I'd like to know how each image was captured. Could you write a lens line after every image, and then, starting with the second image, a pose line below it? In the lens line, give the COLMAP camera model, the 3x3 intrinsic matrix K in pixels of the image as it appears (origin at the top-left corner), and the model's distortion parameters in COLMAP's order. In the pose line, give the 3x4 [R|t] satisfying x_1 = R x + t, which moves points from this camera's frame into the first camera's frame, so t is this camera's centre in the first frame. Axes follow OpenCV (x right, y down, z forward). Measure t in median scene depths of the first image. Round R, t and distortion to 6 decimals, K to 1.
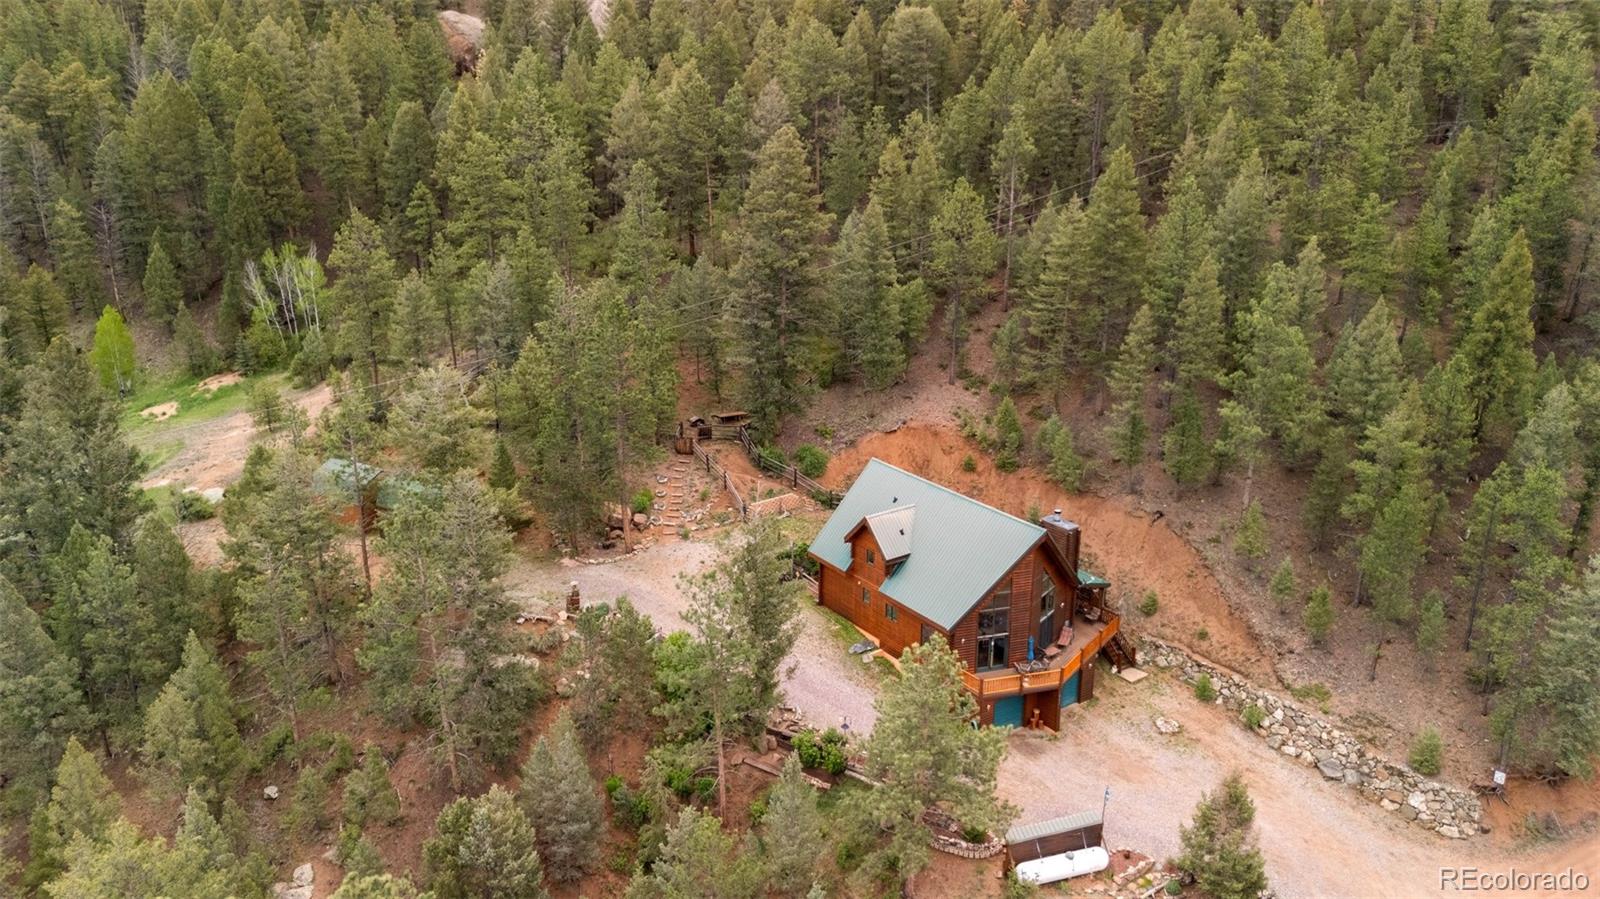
lens RADIAL K [[1073.0, 0, 800.0], [0, 1073.0, 449.5], [0, 0, 1]] dist [0.106223, -0.001044]
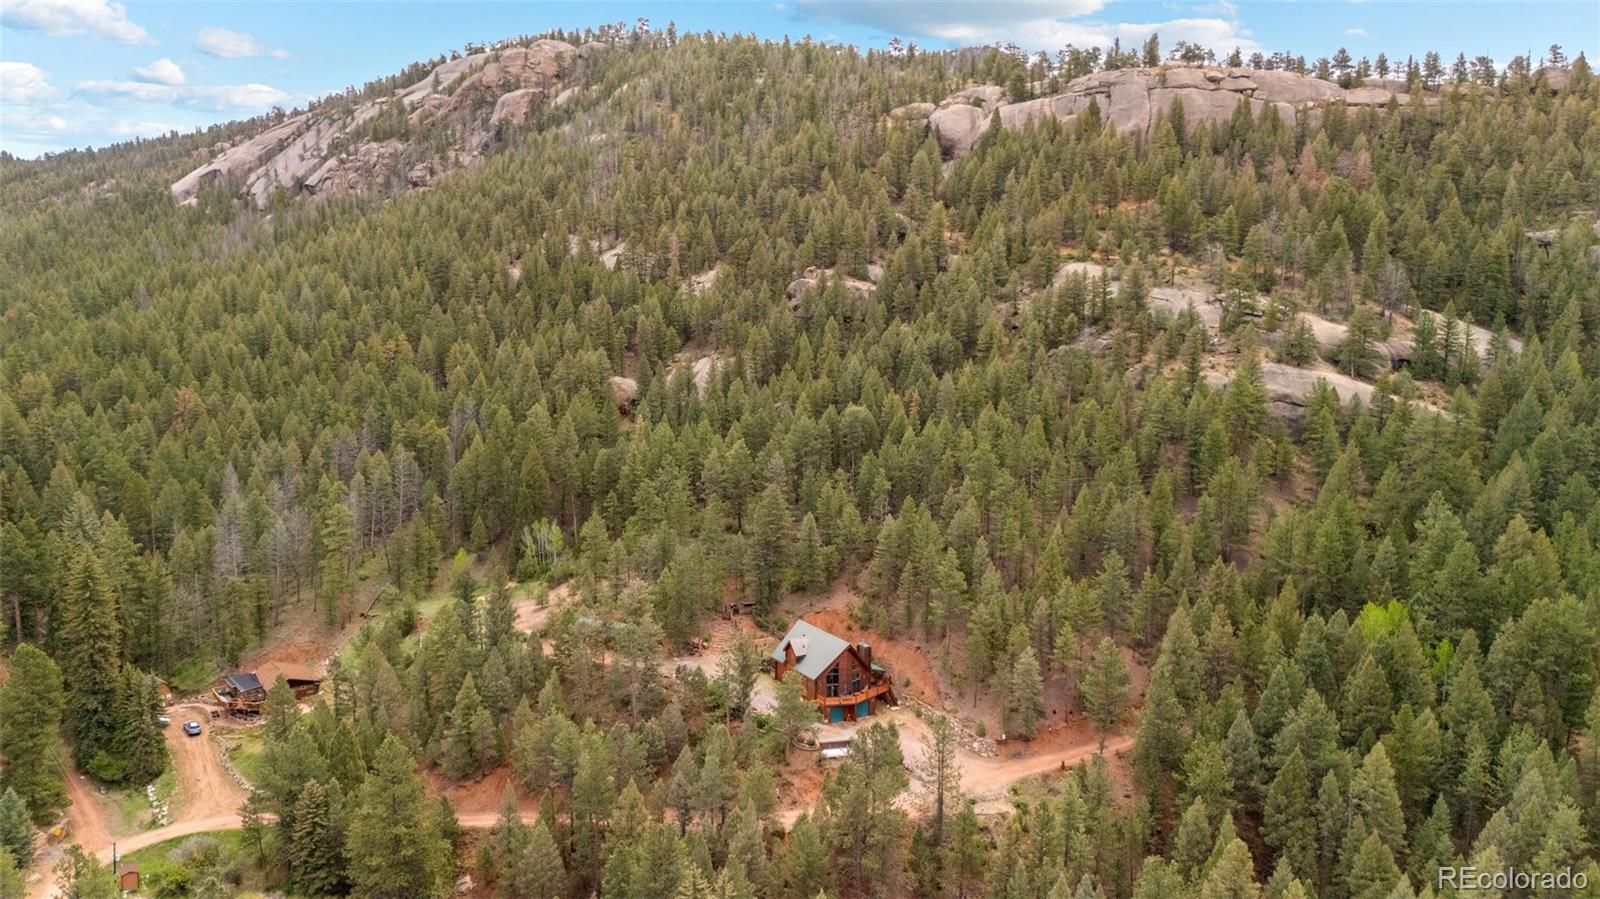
lens RADIAL K [[1073.0, 0, 800.0], [0, 1073.0, 449.5], [0, 0, 1]] dist [0.106223, -0.001044]
pose [[0.996838, 0.015595, -0.077912, 0.238681], [-0.031054, 0.979027, -0.201351, 0.114277], [0.073138, 0.203134, 0.976416, -1.401769]]
